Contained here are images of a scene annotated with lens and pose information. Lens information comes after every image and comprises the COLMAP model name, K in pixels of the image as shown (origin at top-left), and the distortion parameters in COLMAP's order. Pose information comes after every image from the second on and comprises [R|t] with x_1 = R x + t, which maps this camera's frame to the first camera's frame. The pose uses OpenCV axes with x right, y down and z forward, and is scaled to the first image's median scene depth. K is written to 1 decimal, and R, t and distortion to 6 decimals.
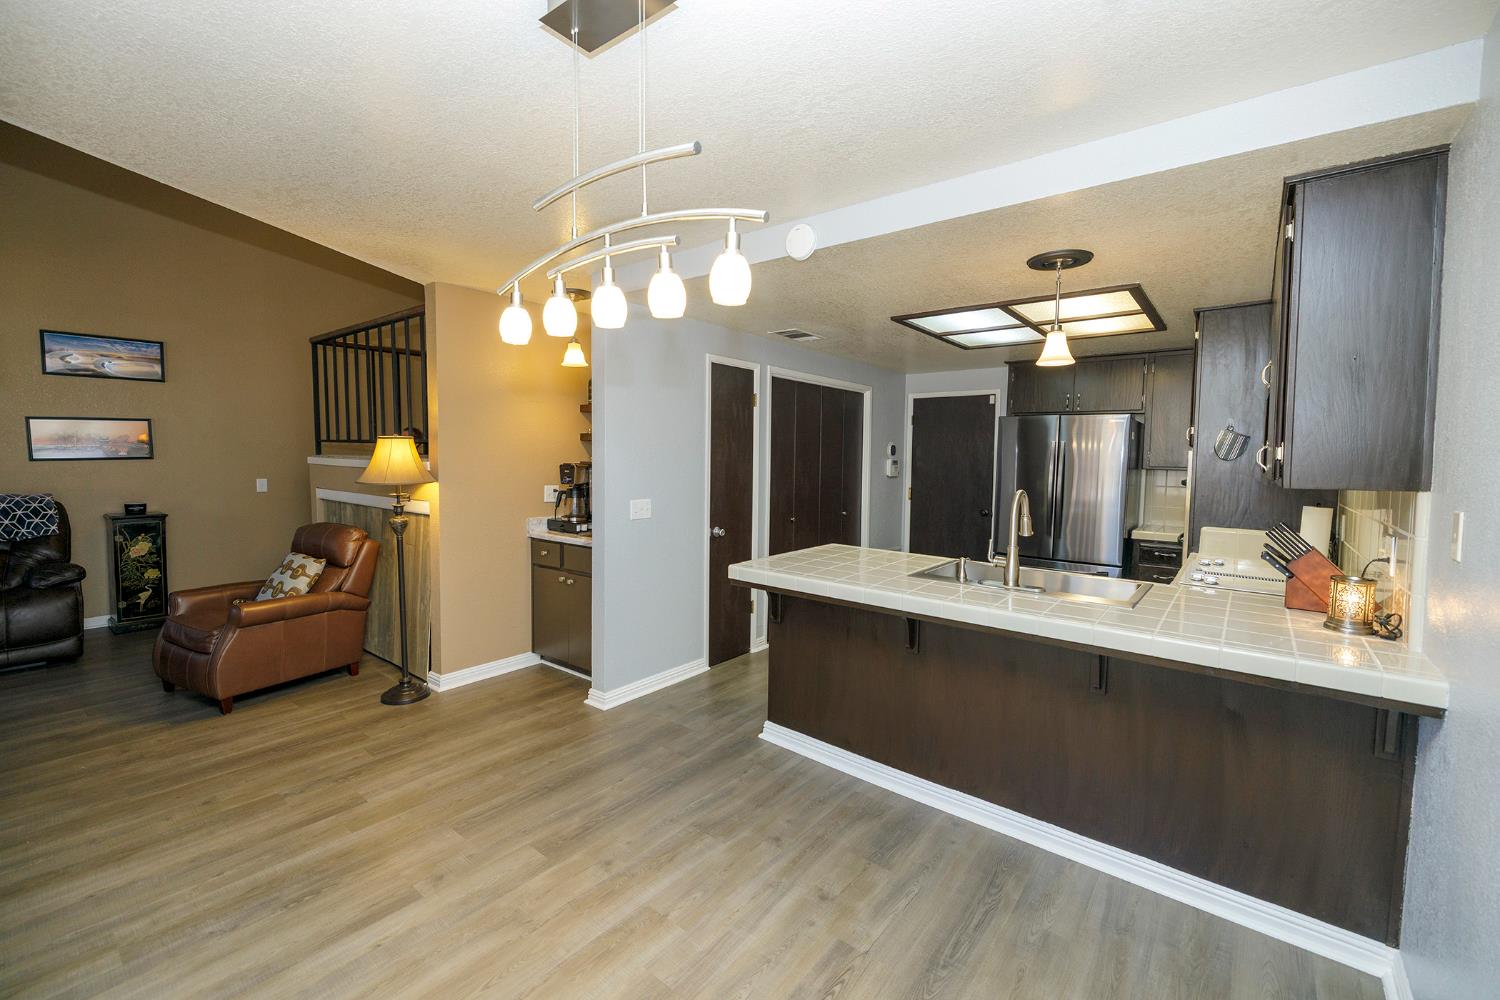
lens RADIAL K [[626.0, 0, 738.9], [0, 626.0, 494.7], [0, 0, 1]] dist [0.000897, -0.001336]
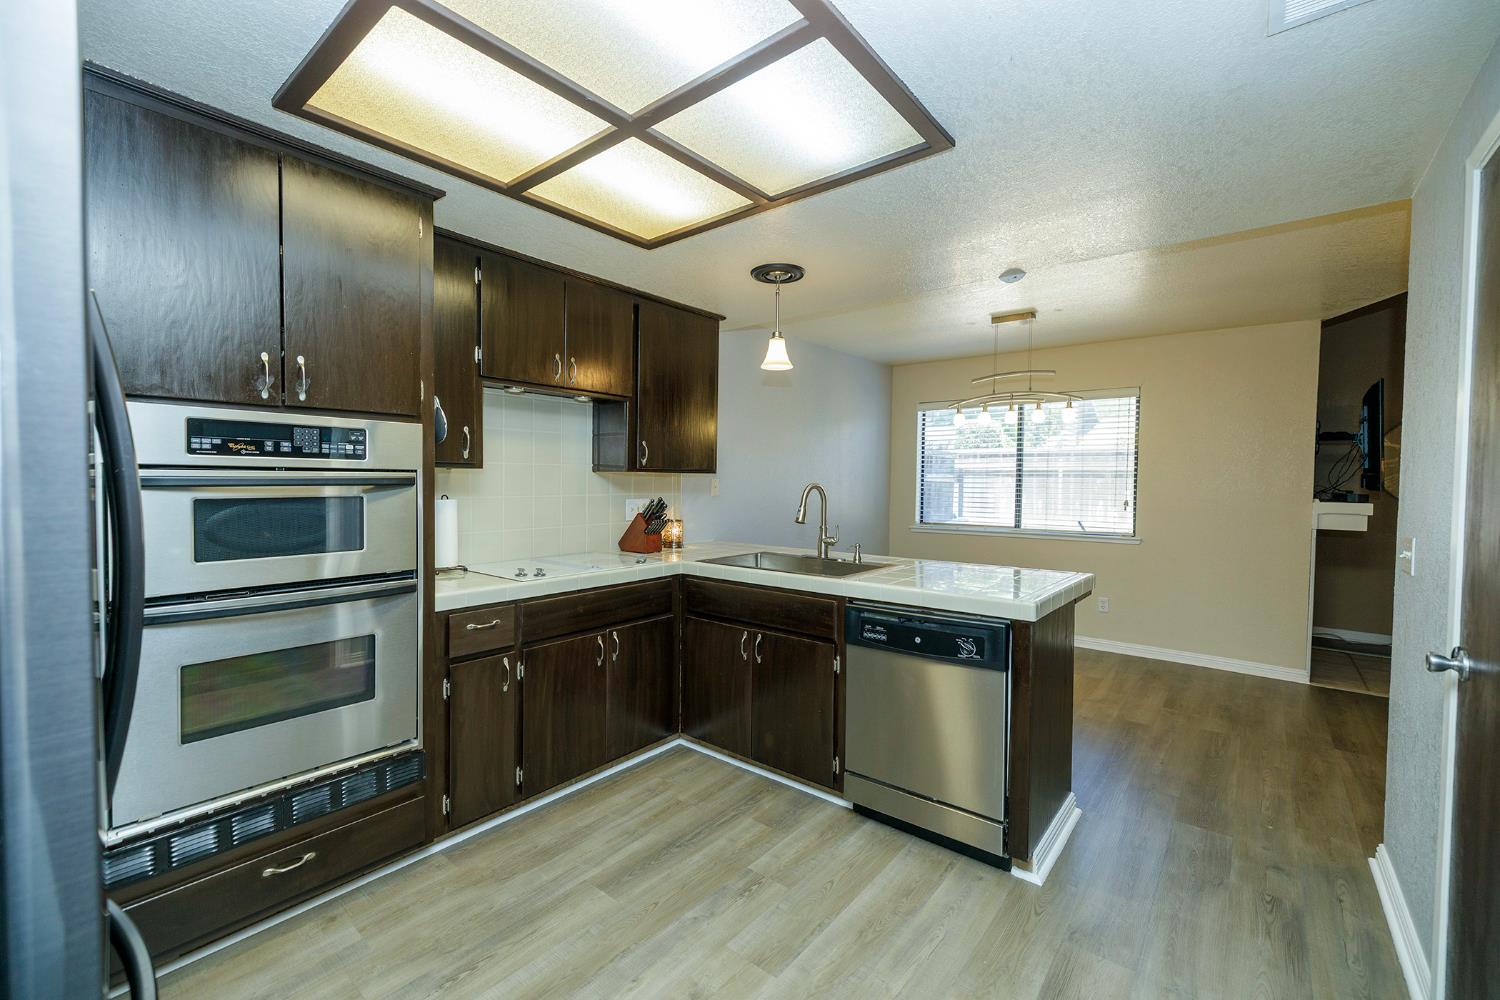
lens RADIAL K [[626.0, 0, 742.4], [0, 626.0, 495.6], [0, 0, 1]] dist [0.000897, -0.001336]
pose [[-0.999630, -0.025906, 0.008324, 0.375945], [-0.025045, 0.995560, 0.090732, -0.057708], [-0.010637, 0.090490, -0.995841, 1.435065]]
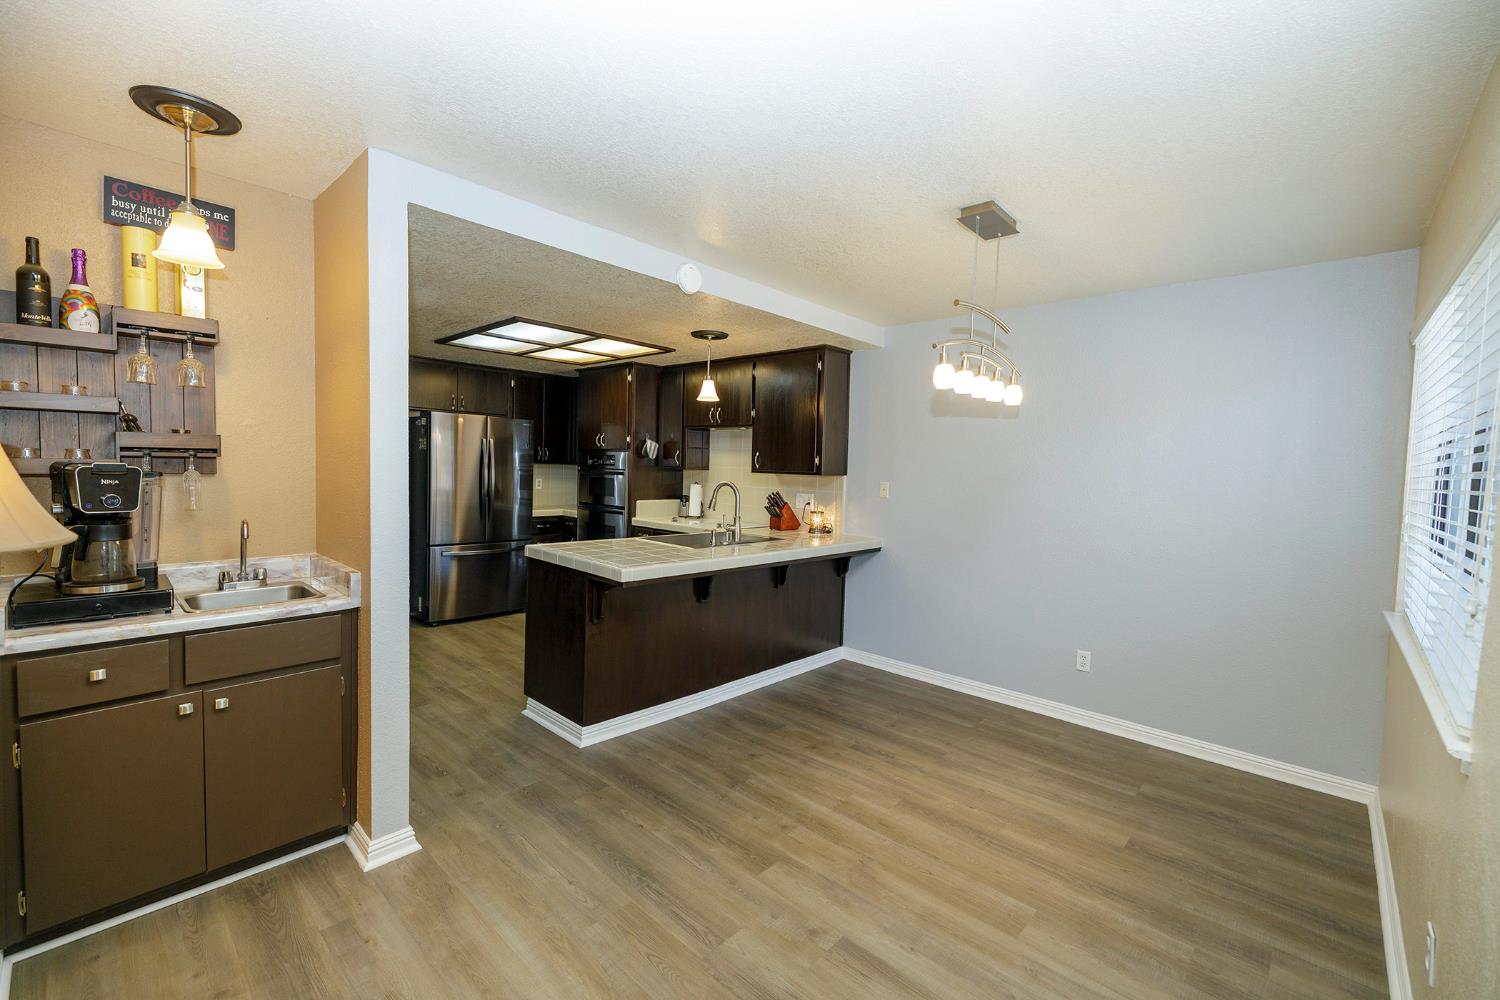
lens RADIAL K [[626.0, 0, 744.4], [0, 626.0, 494.7], [0, 0, 1]] dist [0.000897, -0.001336]
pose [[0.071600, -0.061344, 0.995545, -0.727005], [0.034563, 0.997660, 0.058989, -0.041449], [-0.996834, 0.030185, 0.073553, 0.545606]]
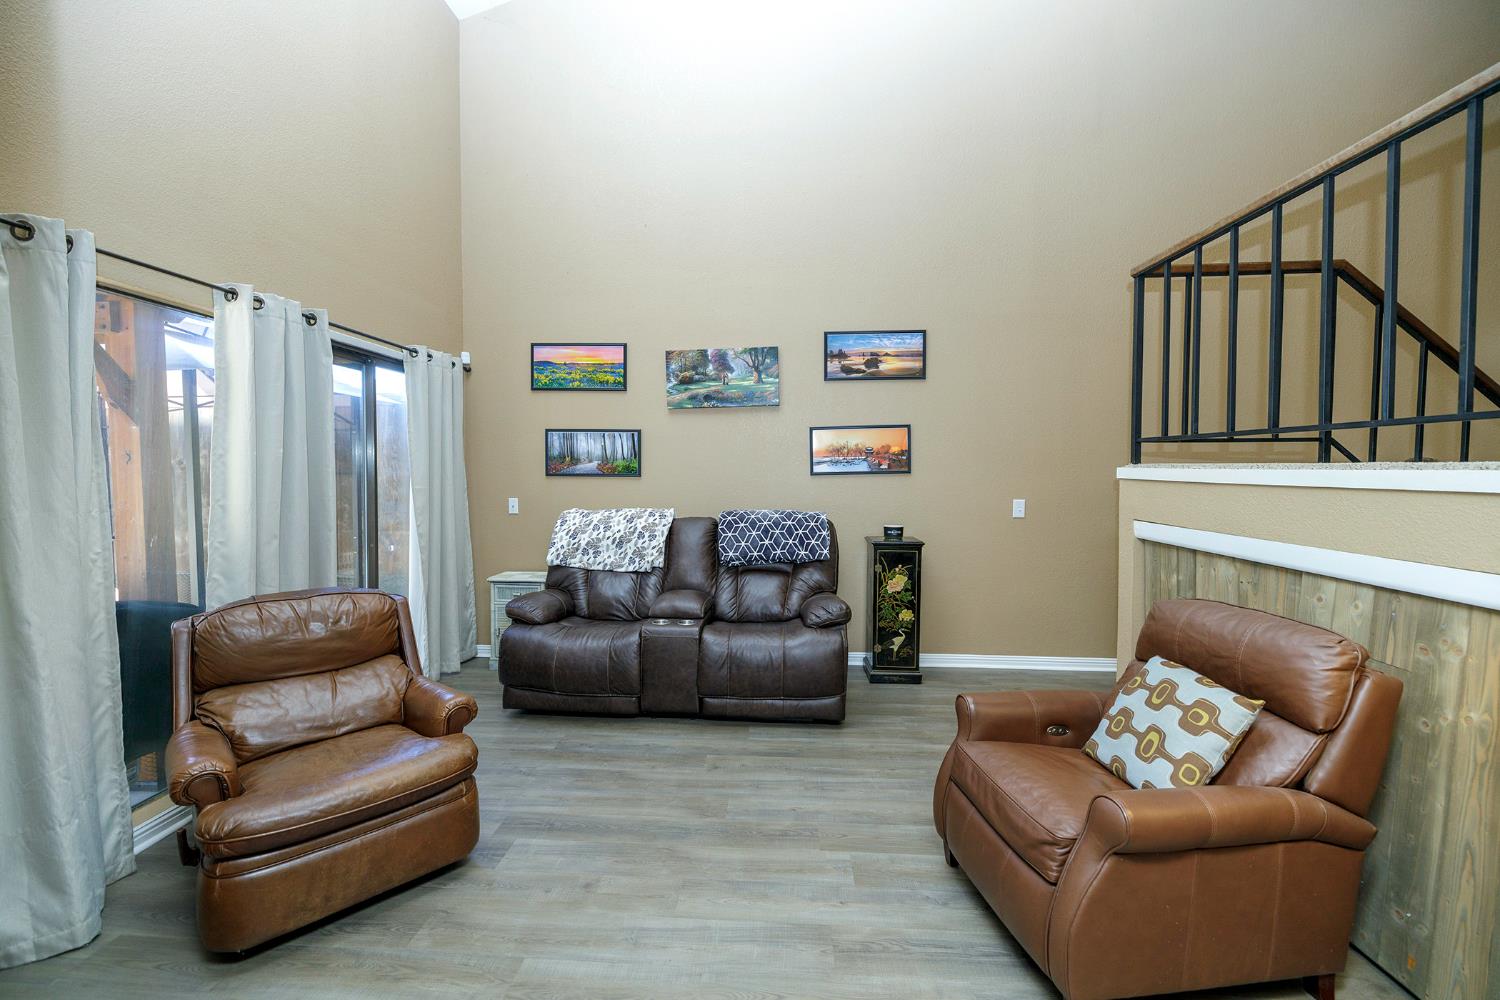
lens RADIAL K [[626.0, 0, 741.8], [0, 626.0, 490.2], [0, 0, 1]] dist [0.000897, -0.001336]
pose [[0.576071, 0.017357, -0.817215, -0.518165], [-0.047578, 0.998791, -0.012325, -0.017992], [0.816014, 0.045981, 0.576201, 0.456878]]
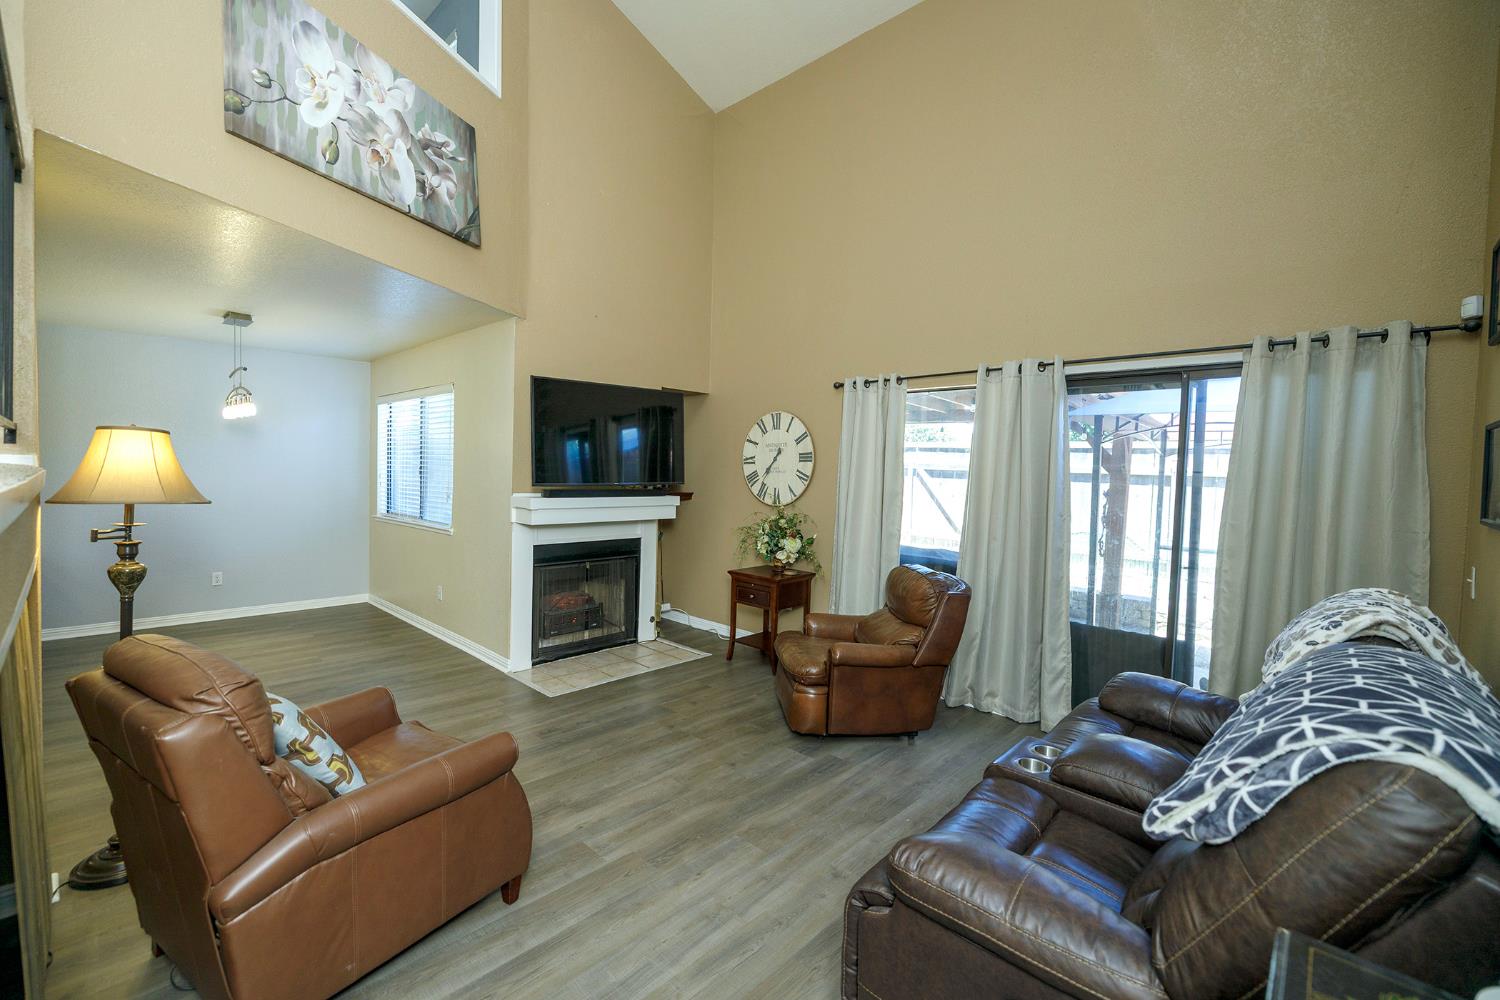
lens RADIAL K [[626.0, 0, 745.6], [0, 626.0, 501.9], [0, 0, 1]] dist [0.000897, -0.001336]
pose [[-0.996129, -0.043957, 0.076121, -1.080014], [-0.035284, 0.993110, 0.111746, -0.099857], [-0.080508, 0.108628, -0.990817, 1.409068]]
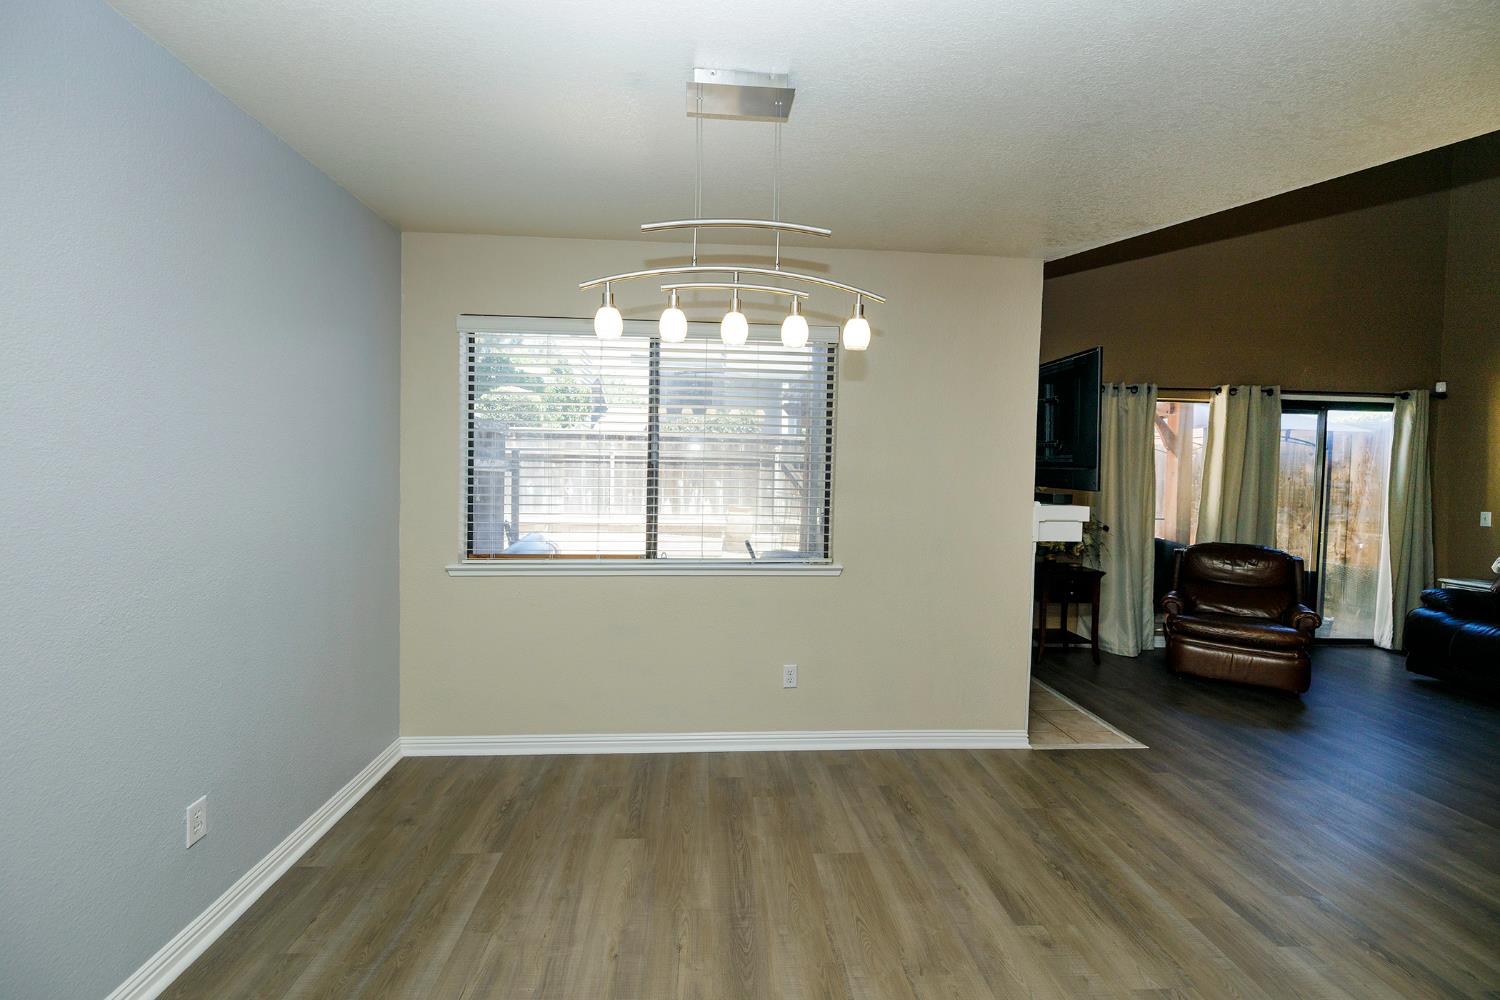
lens RADIAL K [[626.0, 0, 737.5], [0, 626.0, 492.3], [0, 0, 1]] dist [0.000897, -0.001336]
pose [[-0.738176, -0.003033, -0.674601, 0.226432], [-0.070800, 0.994816, 0.072999, -0.022036], [0.670882, 0.101648, -0.734564, 0.691816]]
